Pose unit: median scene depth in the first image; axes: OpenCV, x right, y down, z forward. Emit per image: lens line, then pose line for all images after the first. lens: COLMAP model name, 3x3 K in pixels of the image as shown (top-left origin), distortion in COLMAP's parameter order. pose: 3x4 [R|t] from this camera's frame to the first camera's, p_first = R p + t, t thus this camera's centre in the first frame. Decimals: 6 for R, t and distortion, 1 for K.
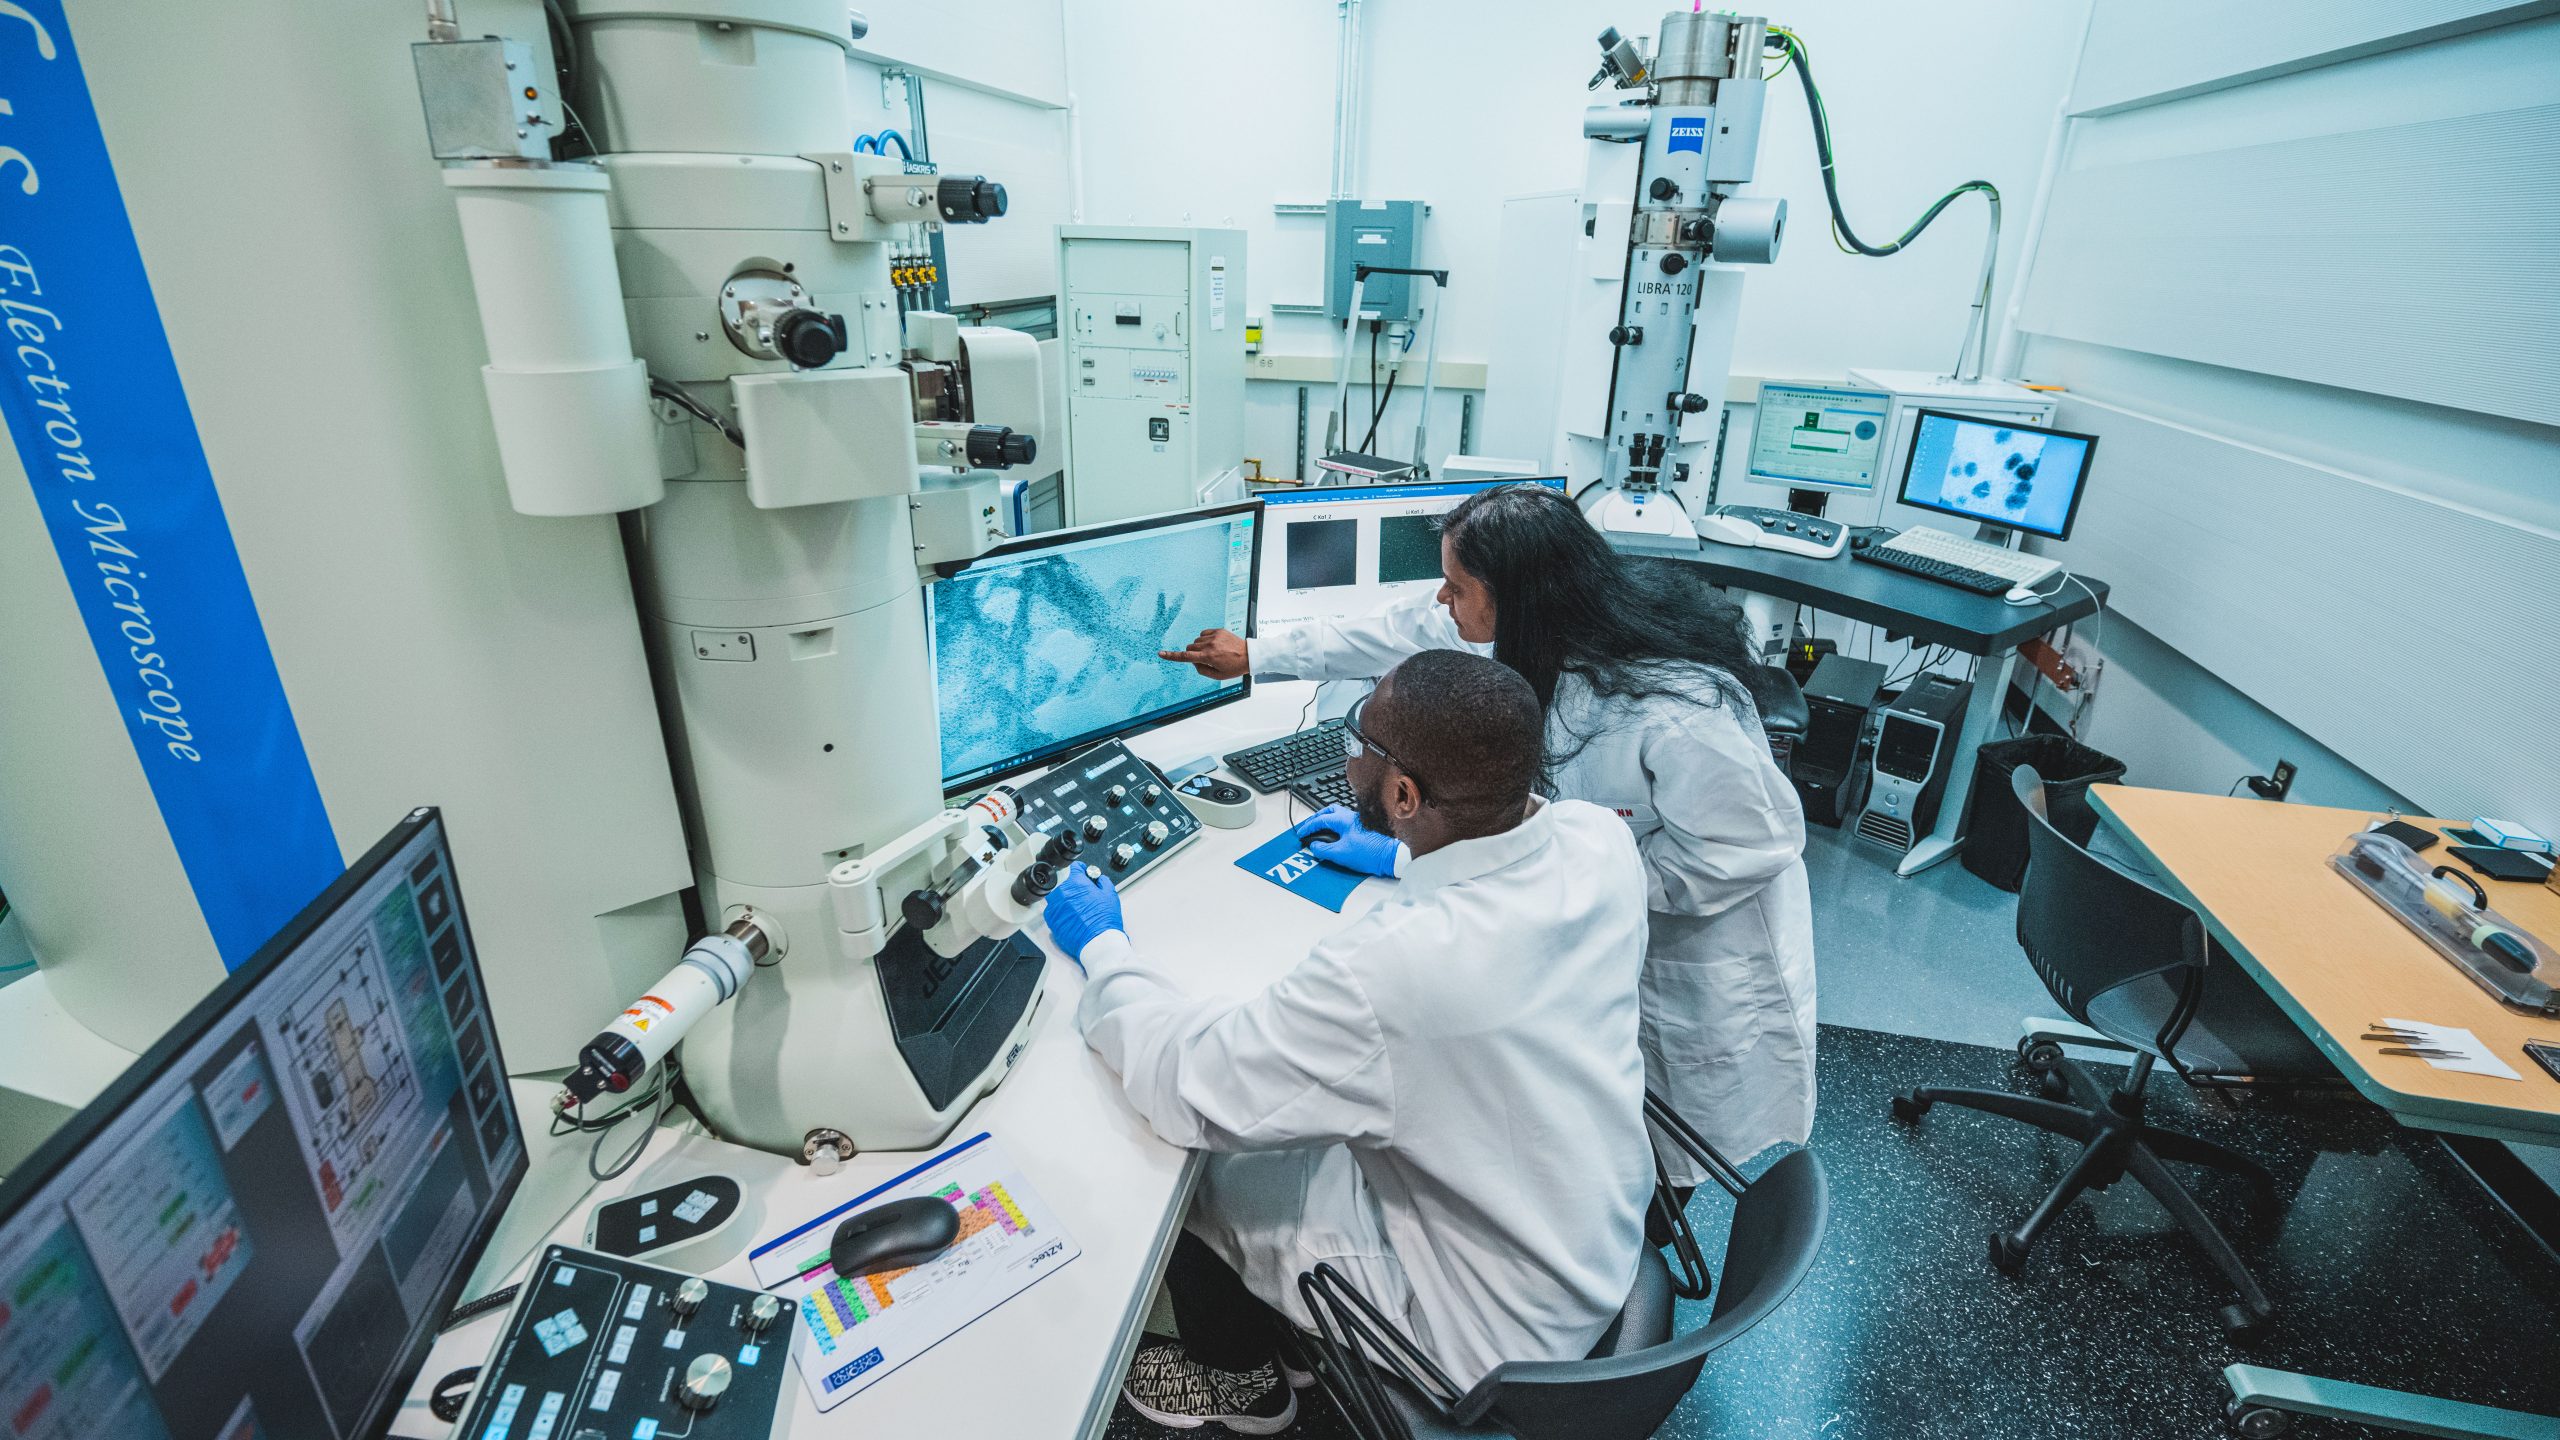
lens RADIAL K [[1108.5, 0, 1280.0], [0, 1108.5, 720.0], [0, 0, 1]] dist [-0.000581, 0.000065]
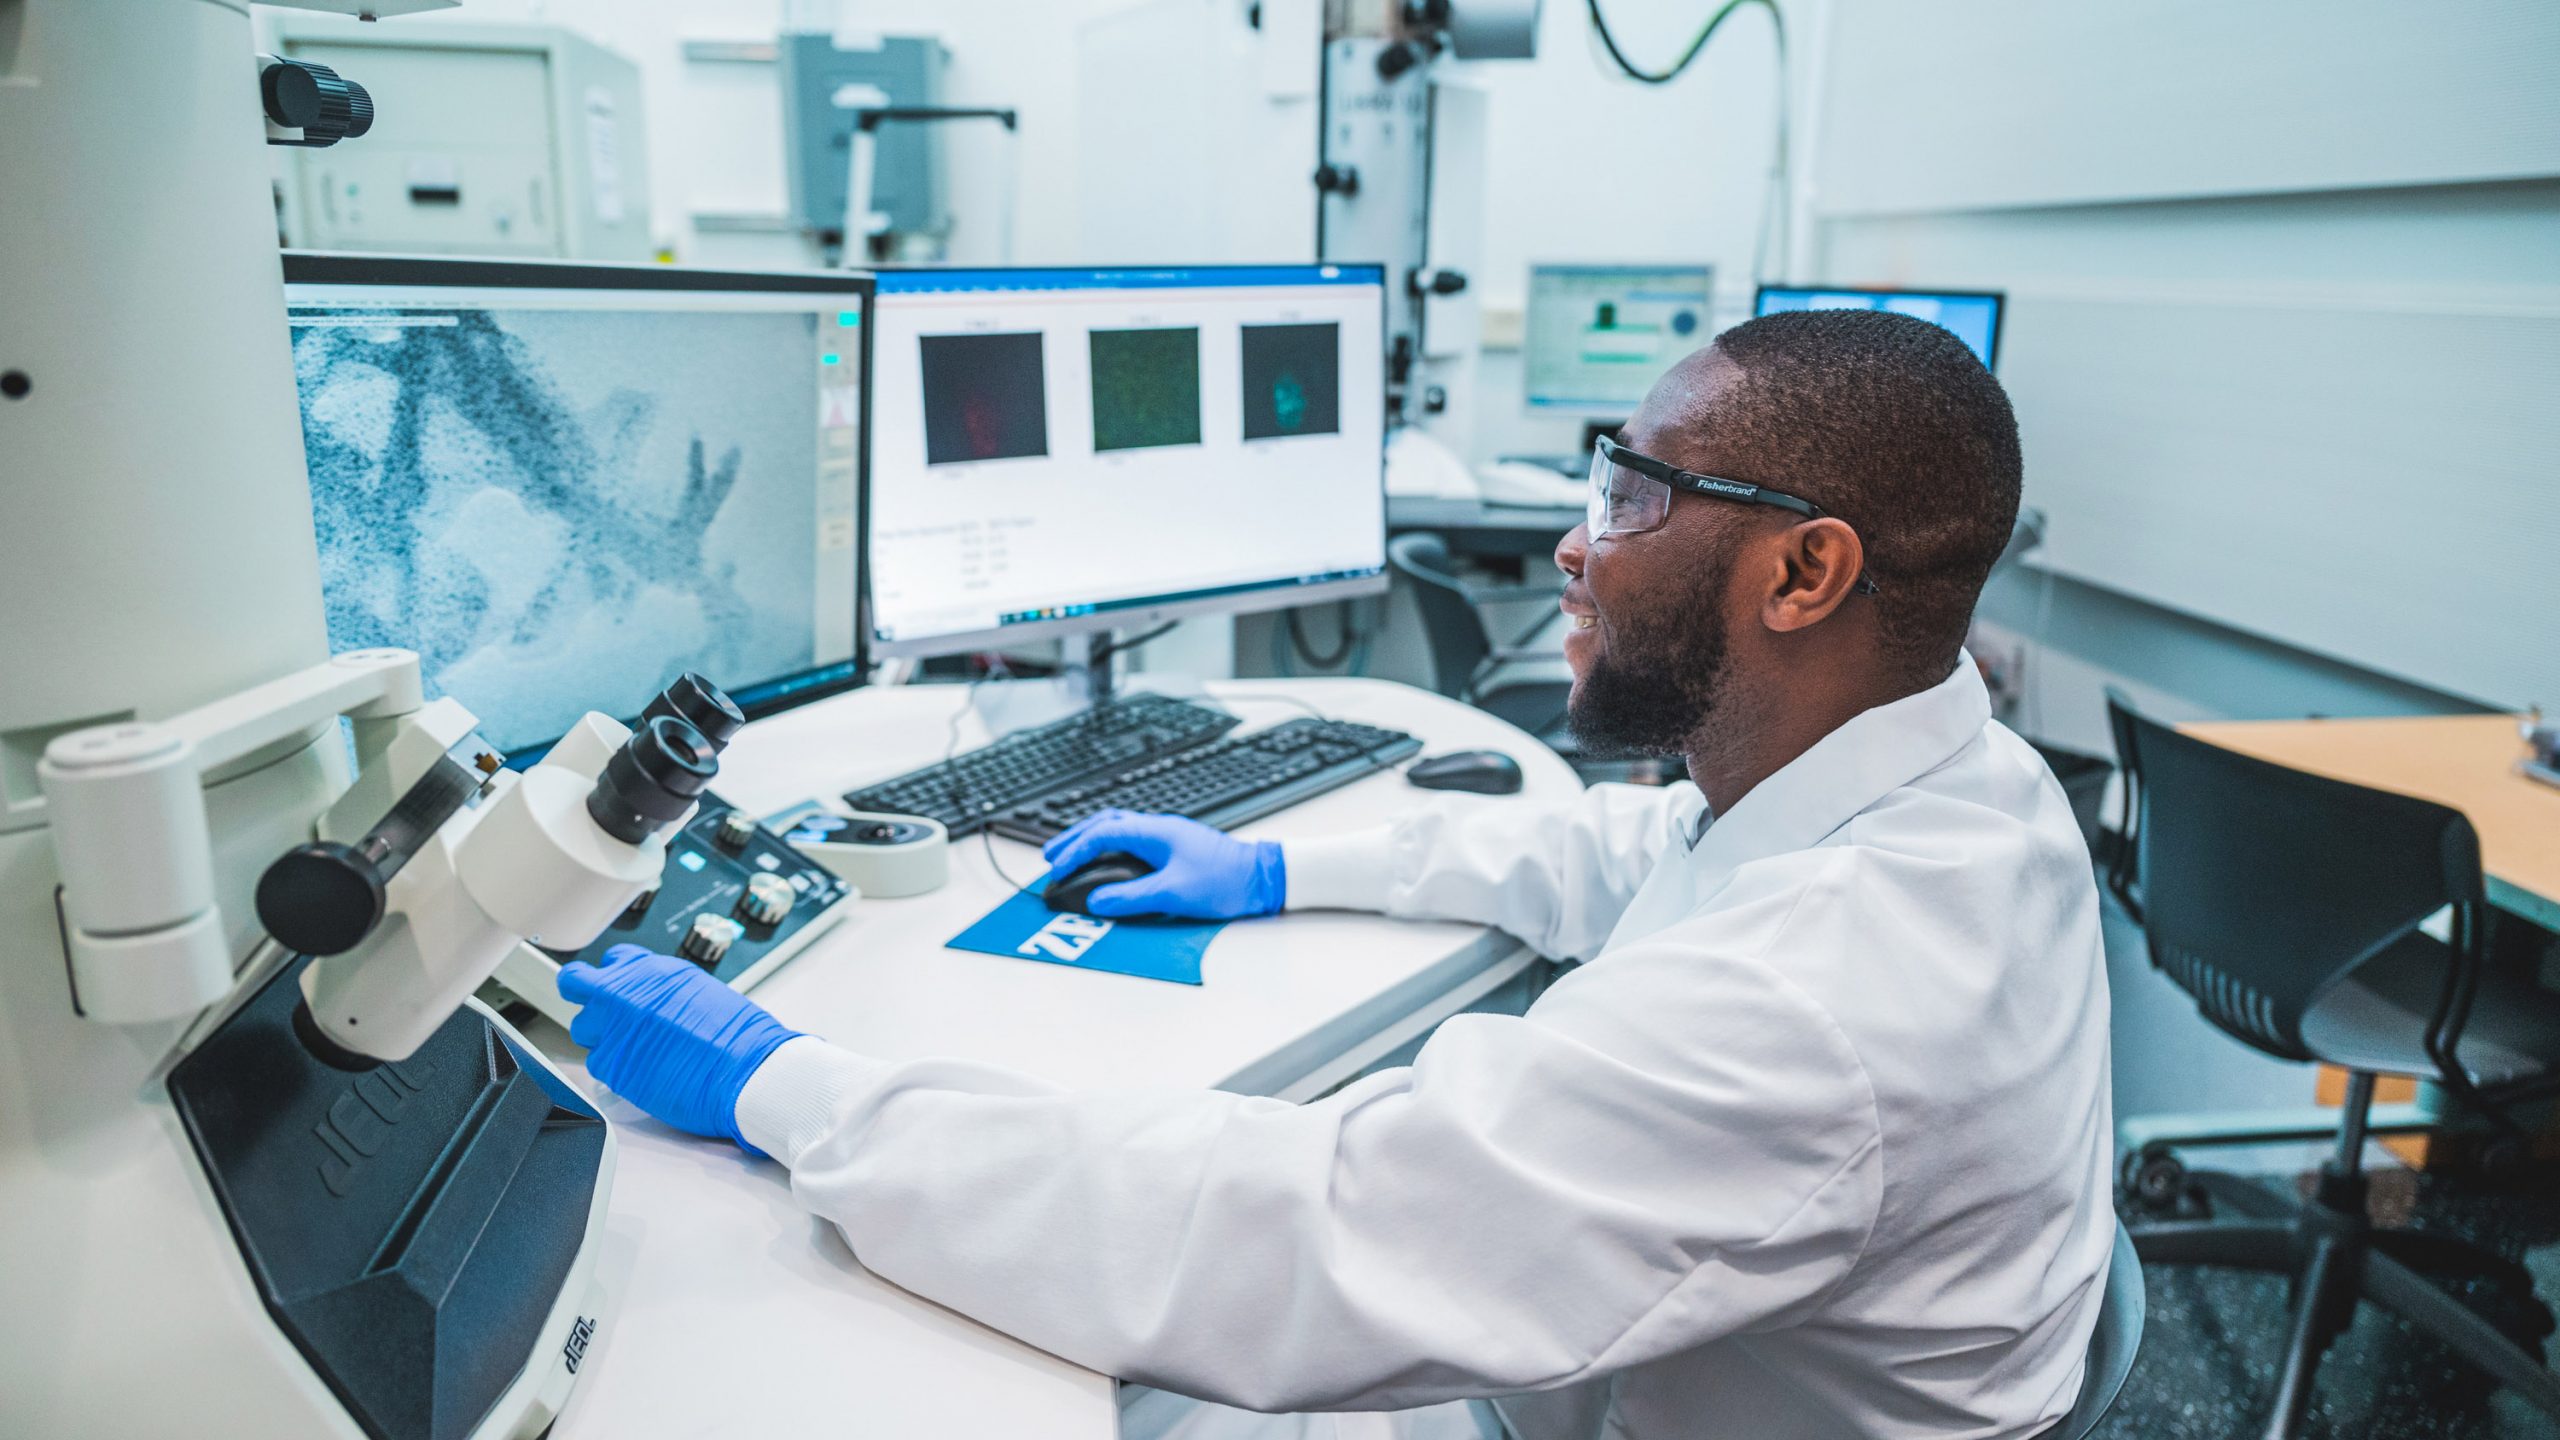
lens RADIAL K [[1774.6, 0, 1280.0], [0, 1774.6, 720.0], [0, 0, 1]] dist [0.031283, 0.004101]
pose [[0.940650, -0.093447, 0.326260, -0.123274], [0.141941, 0.981551, -0.128100, 0.130544], [-0.308270, 0.166807, 0.936560, 0.202426]]
